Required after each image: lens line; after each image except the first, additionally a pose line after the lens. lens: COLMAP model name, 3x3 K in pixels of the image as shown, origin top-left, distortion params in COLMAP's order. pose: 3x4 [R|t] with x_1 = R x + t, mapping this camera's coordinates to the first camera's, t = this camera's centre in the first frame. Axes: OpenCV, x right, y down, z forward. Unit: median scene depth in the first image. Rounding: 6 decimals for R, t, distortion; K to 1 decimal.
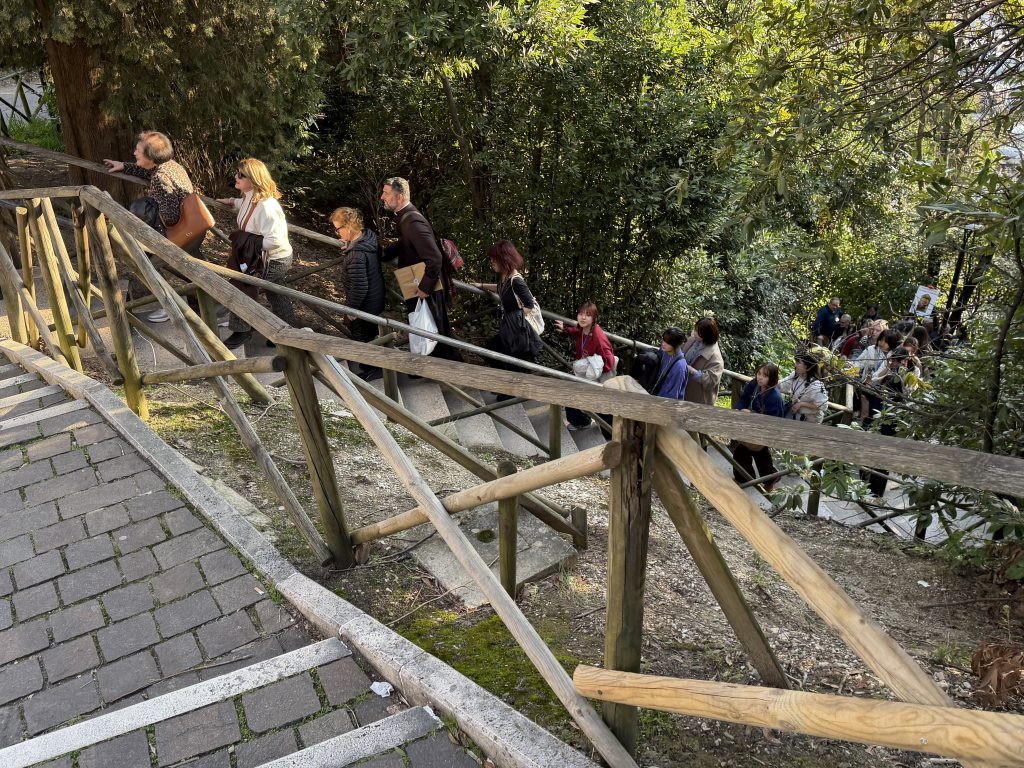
lens RADIAL K [[913.5, 0, 512.2], [0, 913.5, 389.8], [0, 0, 1]] dist [0.028421, 0.002972]
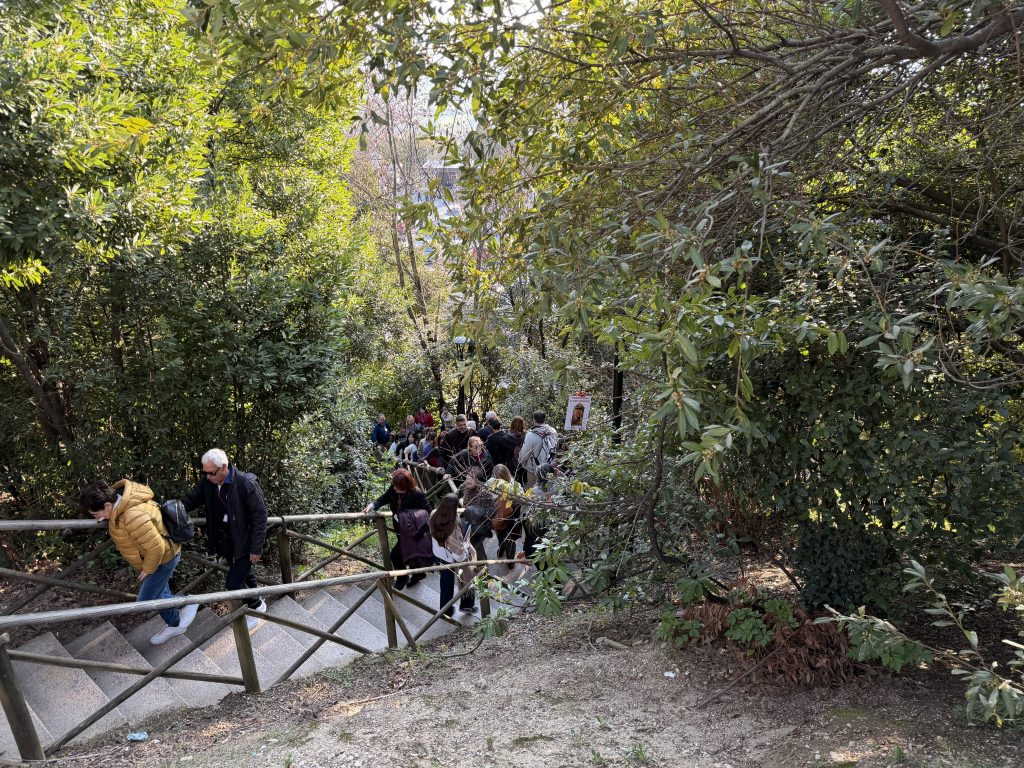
lens RADIAL K [[700.7, 0, 512.0], [0, 700.7, 384.0], [0, 0, 1]] dist [0.028037, -0.002678]
pose [[0.807675, -0.214480, 0.549235, -0.053766], [0.291412, 0.954980, -0.055608, -0.079800], [-0.512582, 0.204967, 0.833816, 0.228459]]
